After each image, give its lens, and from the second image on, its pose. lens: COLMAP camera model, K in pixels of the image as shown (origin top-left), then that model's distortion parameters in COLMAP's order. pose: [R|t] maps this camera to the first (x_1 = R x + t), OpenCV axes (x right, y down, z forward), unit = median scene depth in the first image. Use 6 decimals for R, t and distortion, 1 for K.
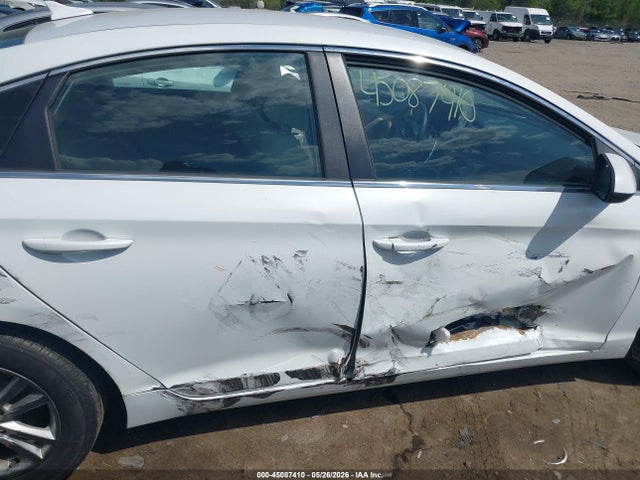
lens RADIAL K [[499.0, 0, 320.0], [0, 499.0, 240.0], [0, 0, 1]] dist [0.083192, -0.105913]
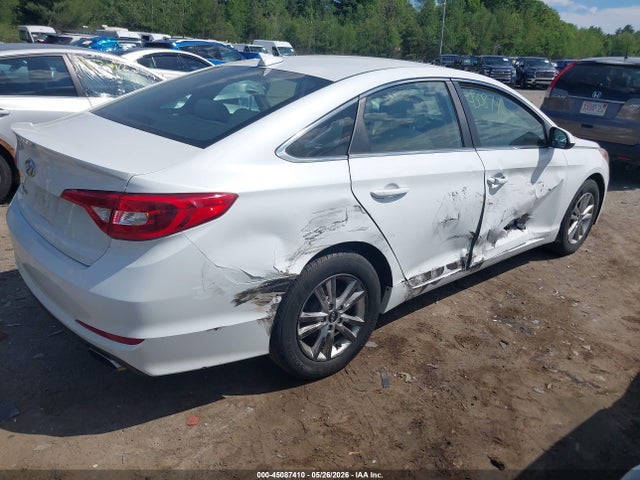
lens RADIAL K [[499.0, 0, 320.0], [0, 499.0, 240.0], [0, 0, 1]] dist [0.083192, -0.105913]
pose [[0.891299, -0.162856, 0.423160, -1.167679], [0.184215, 0.982838, -0.009758, 0.116219], [-0.414308, 0.086650, 0.906003, -0.377119]]
